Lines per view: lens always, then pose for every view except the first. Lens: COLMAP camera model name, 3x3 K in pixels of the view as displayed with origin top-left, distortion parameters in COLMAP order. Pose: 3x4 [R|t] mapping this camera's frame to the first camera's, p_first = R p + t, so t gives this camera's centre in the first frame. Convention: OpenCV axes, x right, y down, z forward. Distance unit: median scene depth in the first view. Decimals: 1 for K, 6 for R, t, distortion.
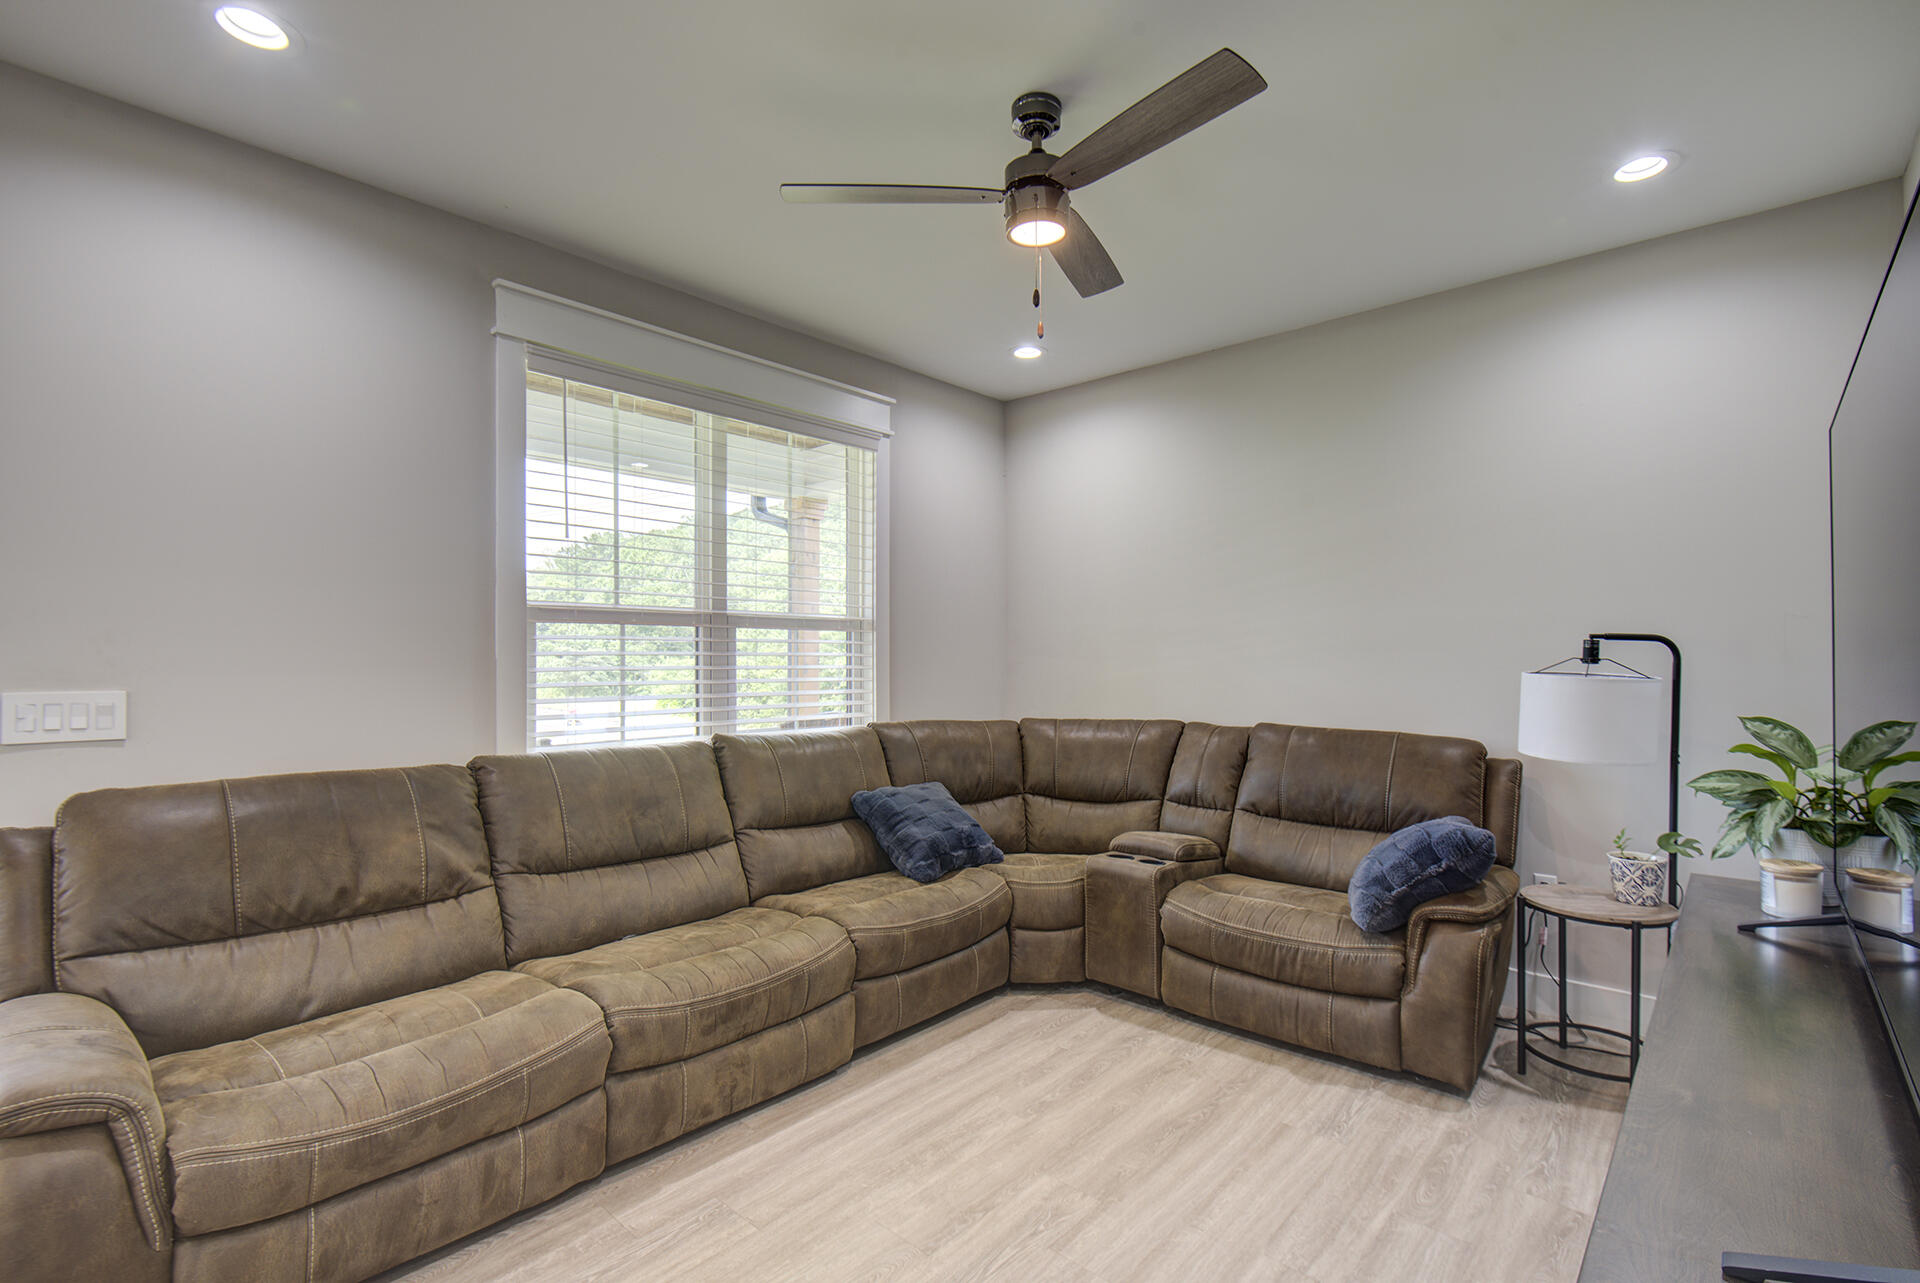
lens RADIAL K [[863.0, 0, 967.3], [0, 863.0, 661.1], [0, 0, 1]] dist [-0.001680, -0.004019]
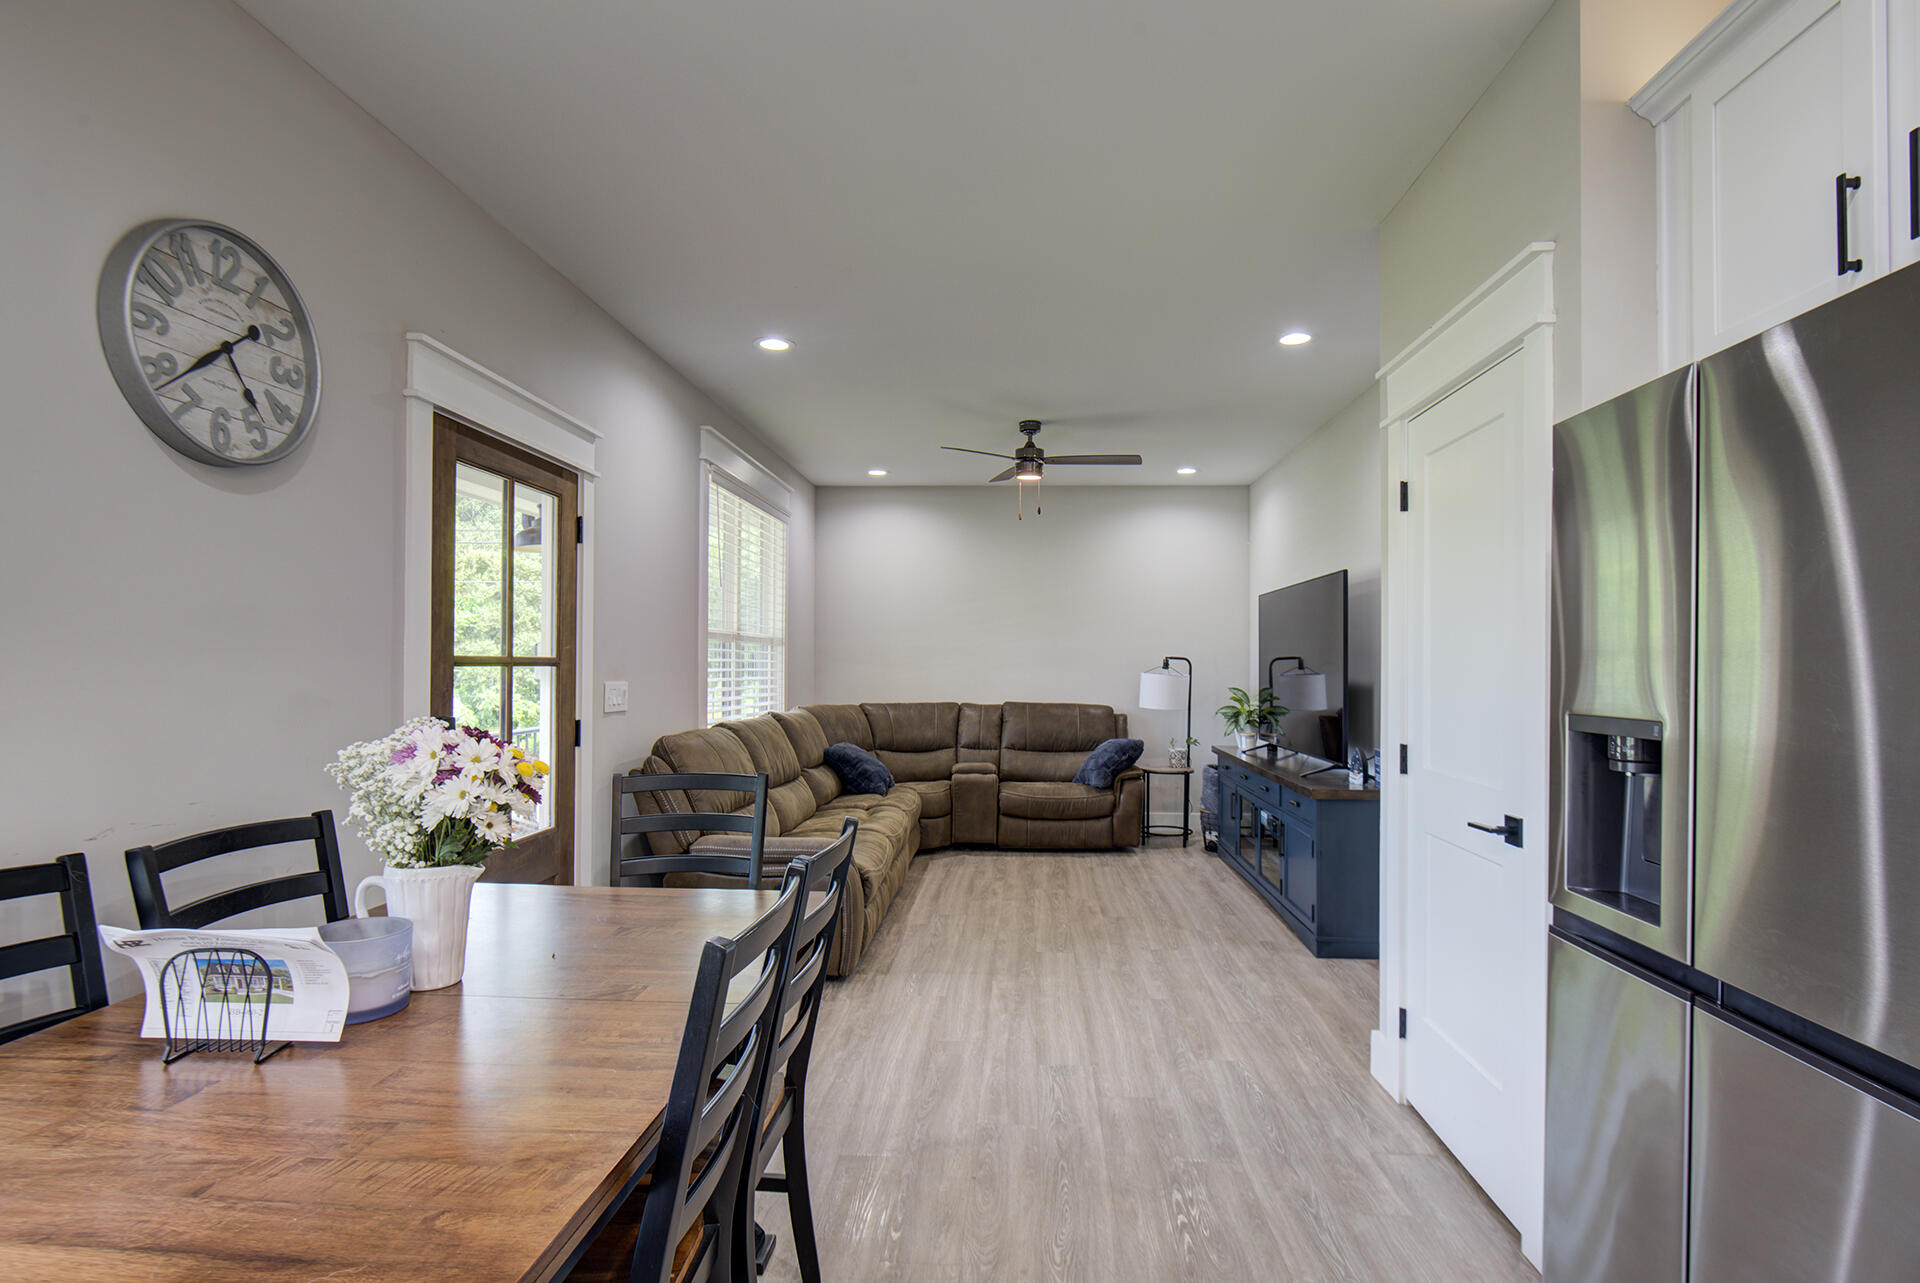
lens RADIAL K [[941.6, 0, 973.5], [0, 941.6, 654.5], [0, 0, 1]] dist [-0.004578, -0.002047]
pose [[0.781429, 0.013488, 0.623849, -1.248844], [-0.005216, 0.999873, -0.015085, 0.003654], [-0.623973, 0.008534, 0.781399, -0.671632]]
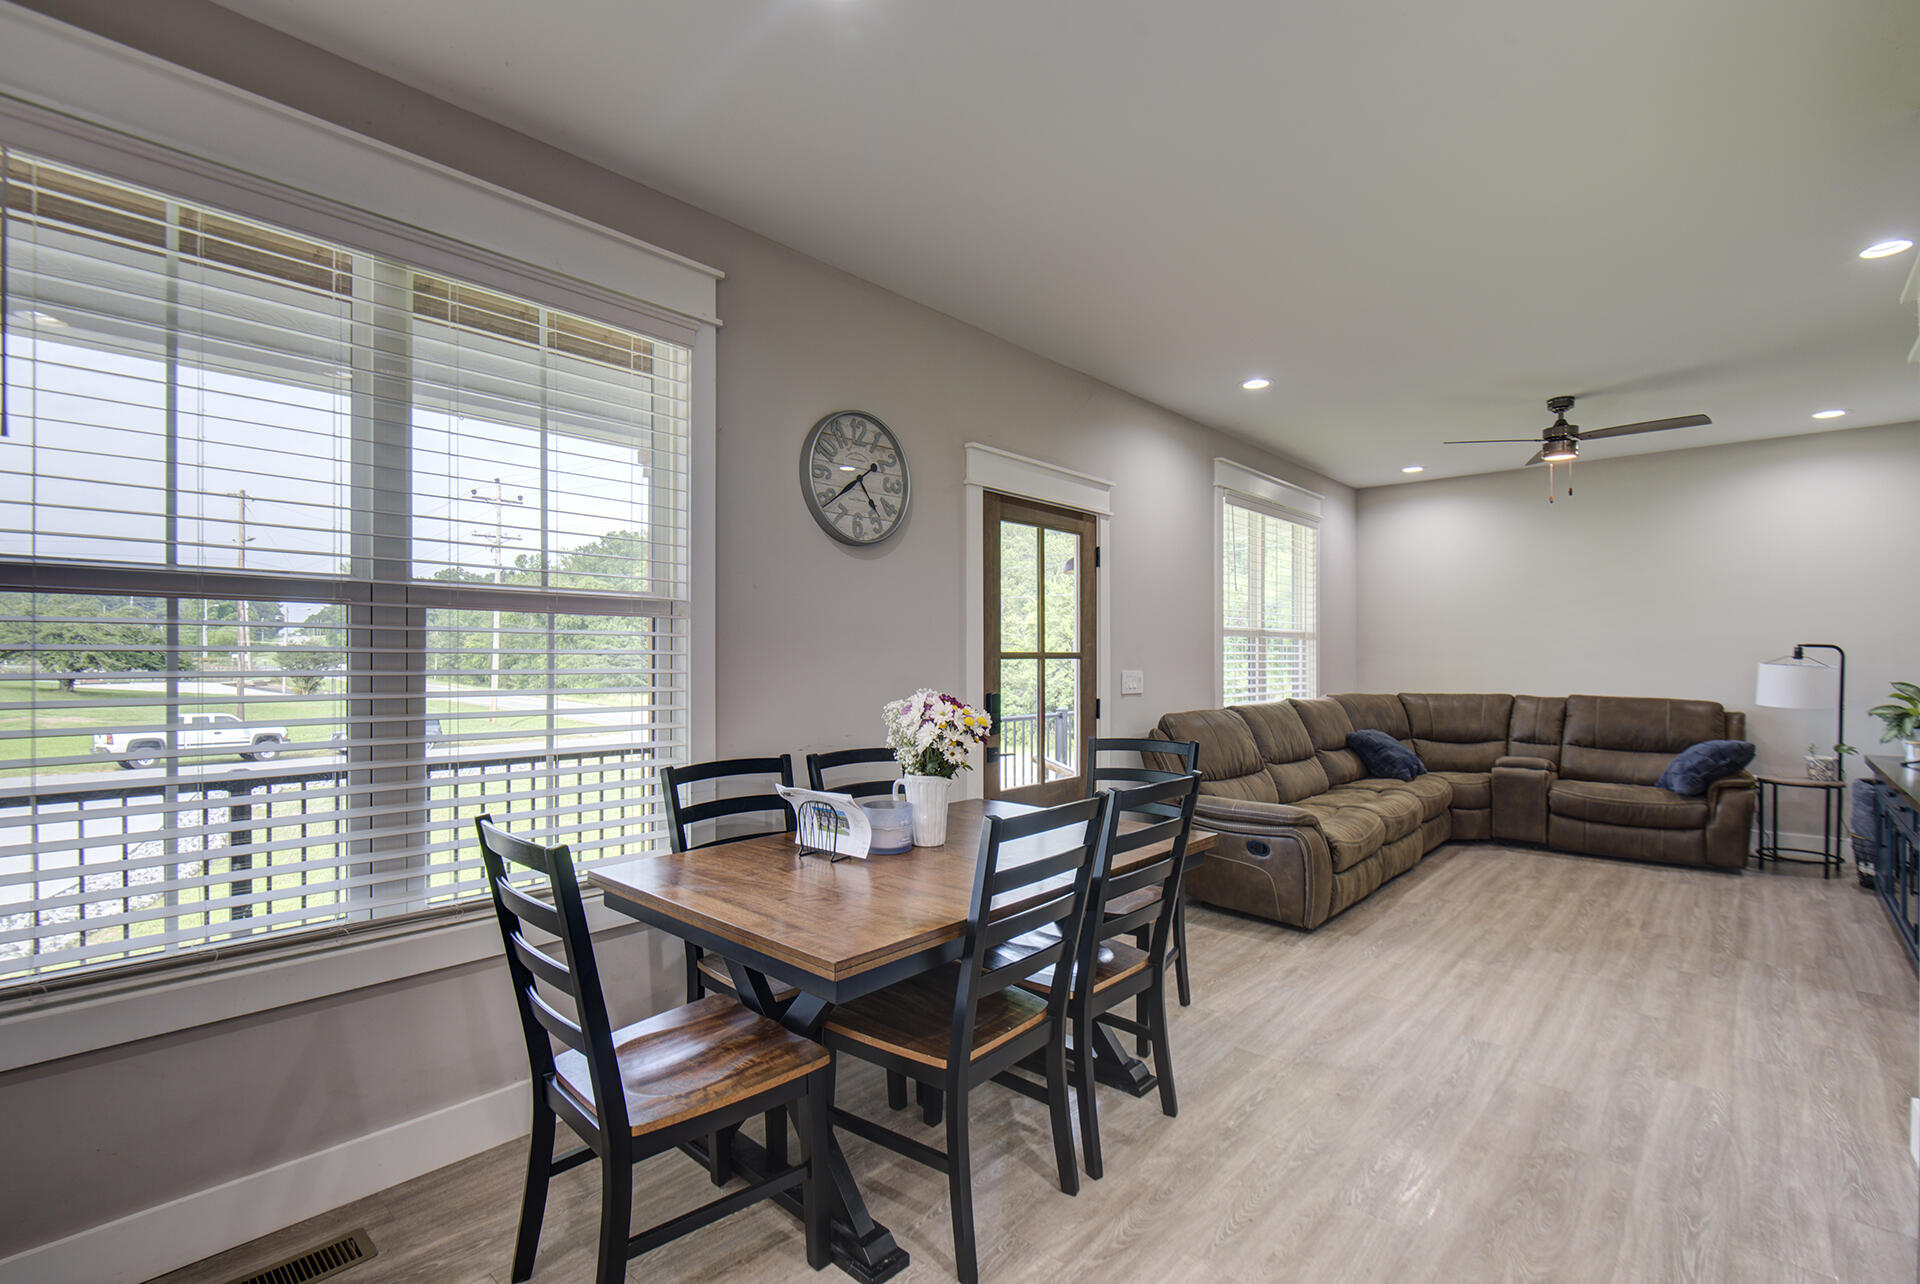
lens RADIAL K [[863.0, 0, 966.5], [0, 863.0, 654.1], [0, 0, 1]] dist [-0.001680, -0.004019]
pose [[0.999994, 0.001568, -0.003245, -1.104432], [-0.001585, 0.999985, -0.005262, 0.003783], [0.003237, 0.005267, 0.999981, -0.915676]]
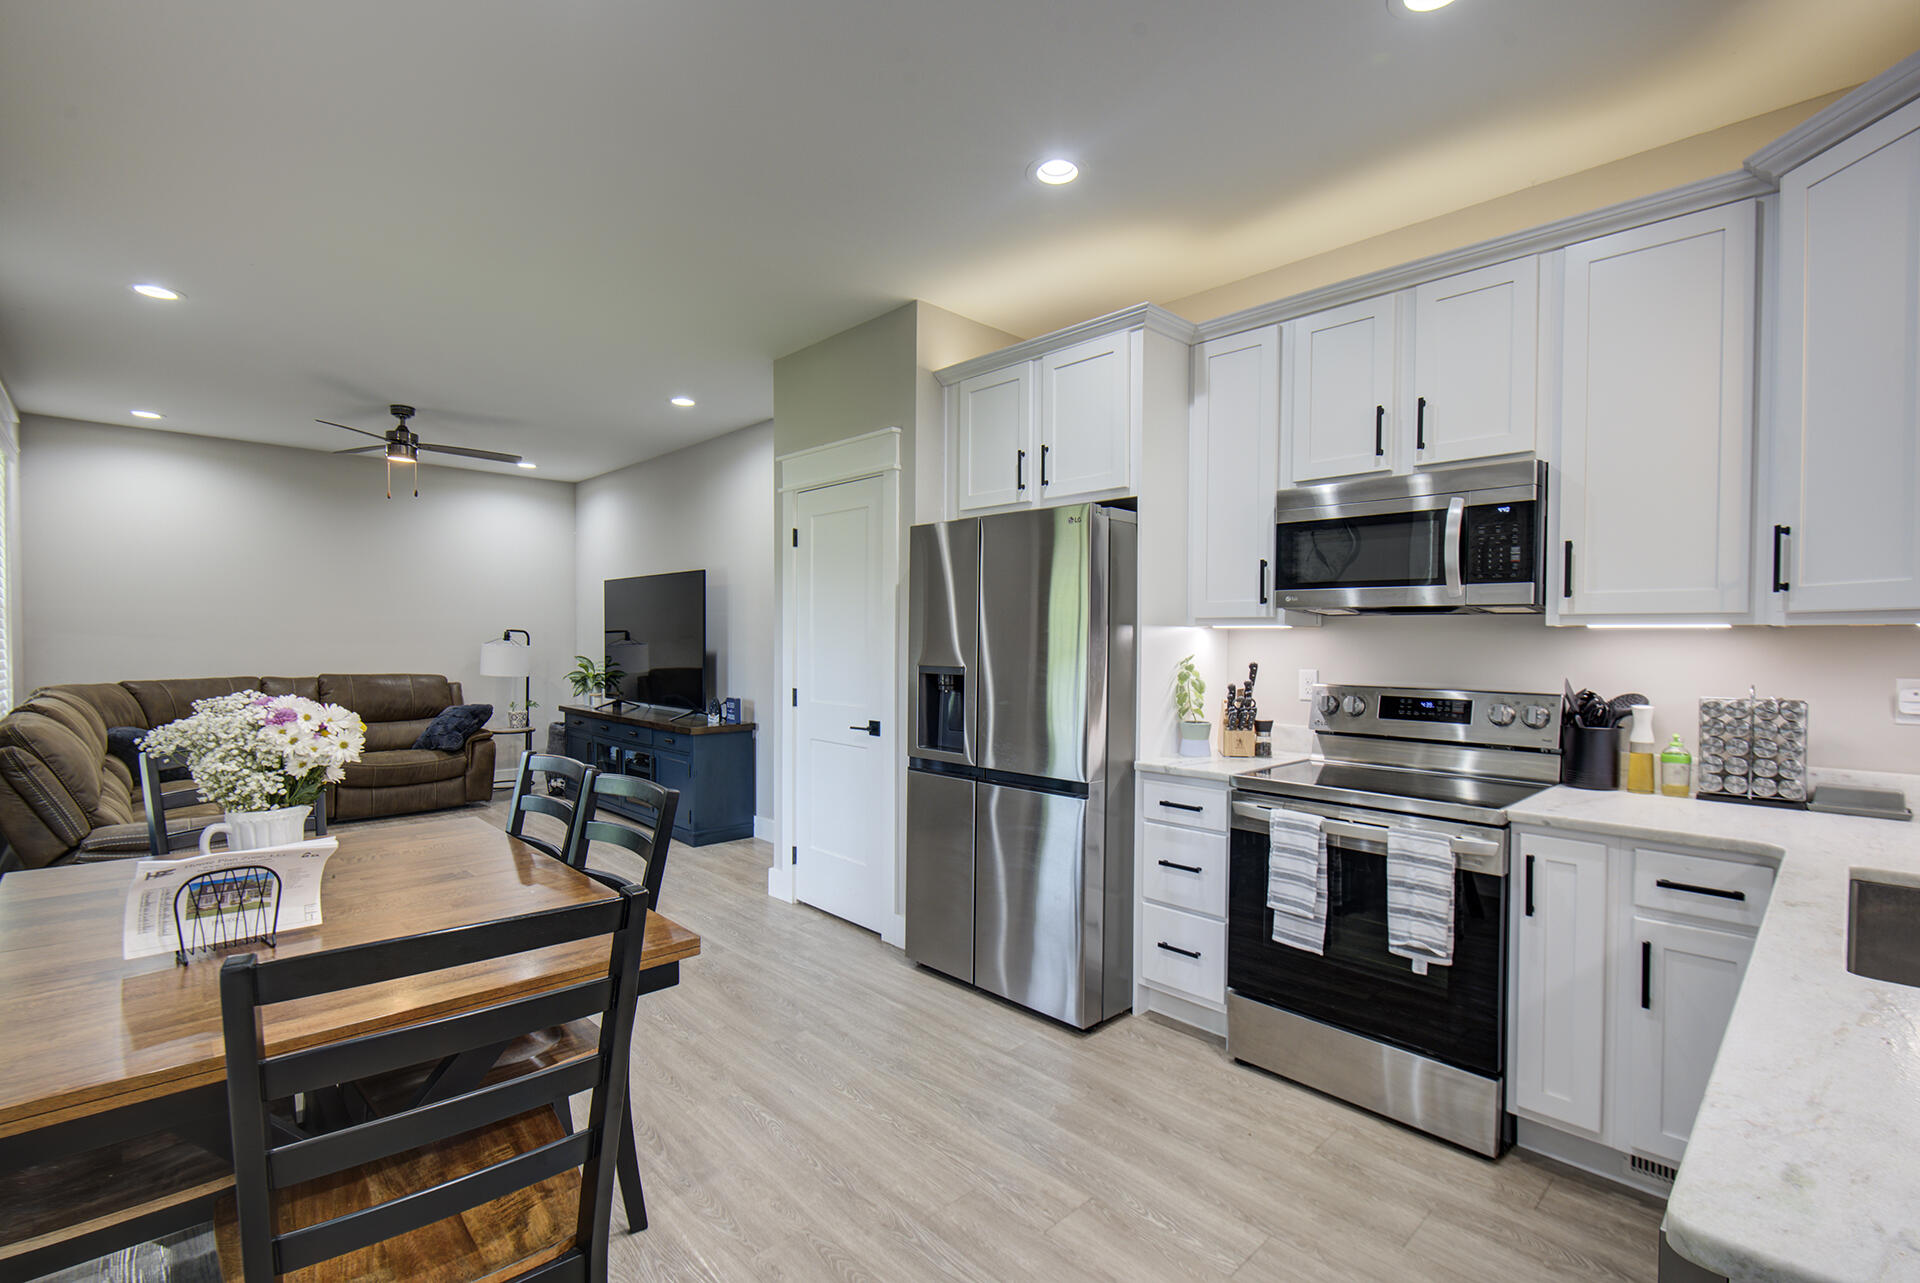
lens RADIAL K [[863.0, 0, 980.7], [0, 863.0, 655.1], [0, 0, 1]] dist [-0.001680, -0.004019]
pose [[0.057333, -0.017222, 0.998207, -1.758341], [-0.003723, 0.999841, 0.017464, -0.004750], [-0.998348, -0.004718, 0.057259, -0.588955]]
